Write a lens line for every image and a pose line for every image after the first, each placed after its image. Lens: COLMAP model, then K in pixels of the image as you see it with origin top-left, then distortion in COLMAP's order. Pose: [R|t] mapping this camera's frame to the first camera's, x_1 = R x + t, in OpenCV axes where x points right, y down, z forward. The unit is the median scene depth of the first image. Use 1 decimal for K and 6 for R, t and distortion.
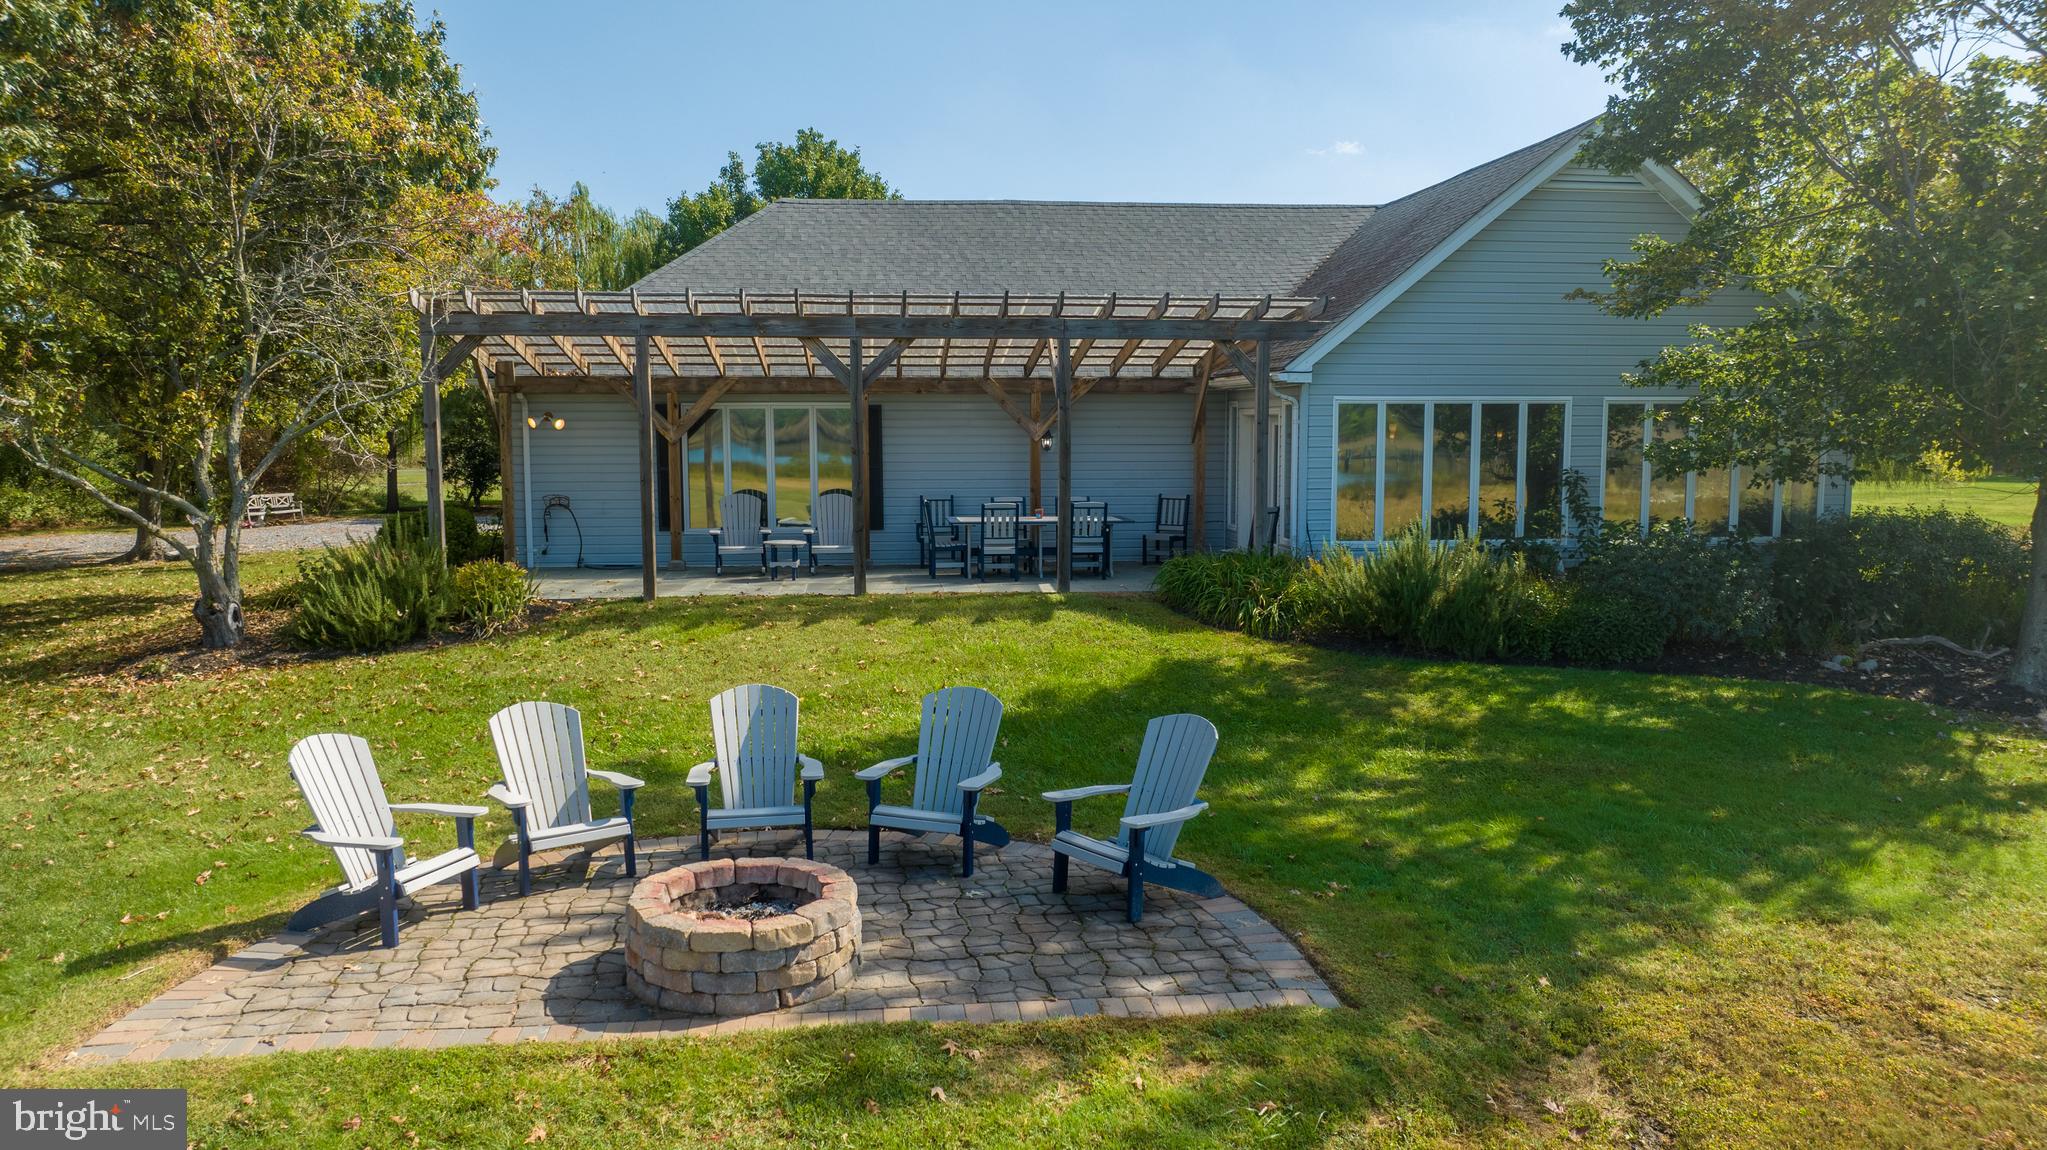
lens RADIAL K [[1381.0, 0, 1023.5], [0, 1381.0, 575.0], [0, 0, 1]] dist [-0.037418, 0.000883]
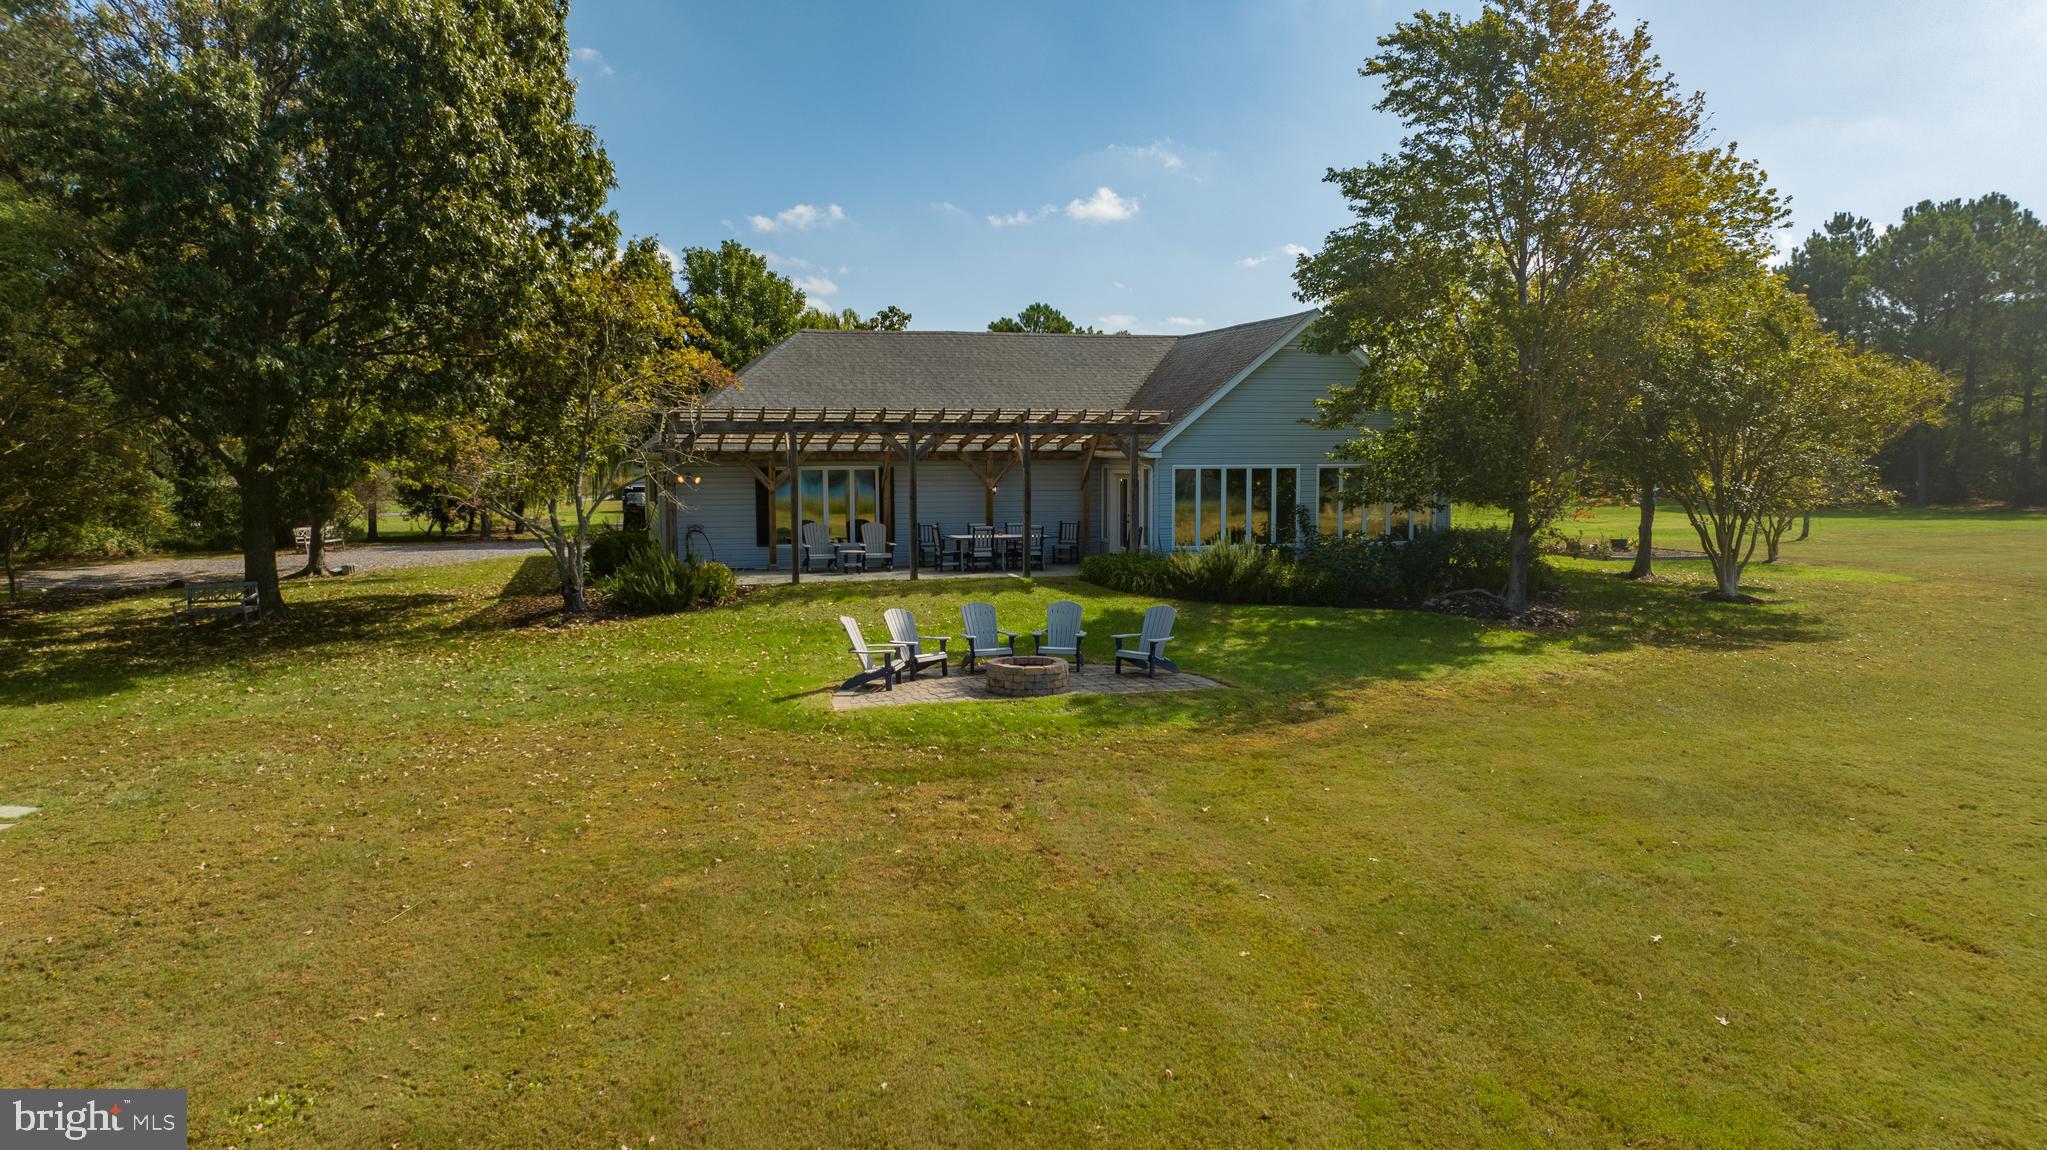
lens RADIAL K [[1381.0, 0, 1023.5], [0, 1381.0, 575.0], [0, 0, 1]] dist [-0.037418, 0.000883]
pose [[0.983346, -0.015701, 0.181066, -0.292711], [0.019448, 0.999632, -0.018935, 0.043167], [-0.180702, 0.022141, 0.983289, -0.724610]]
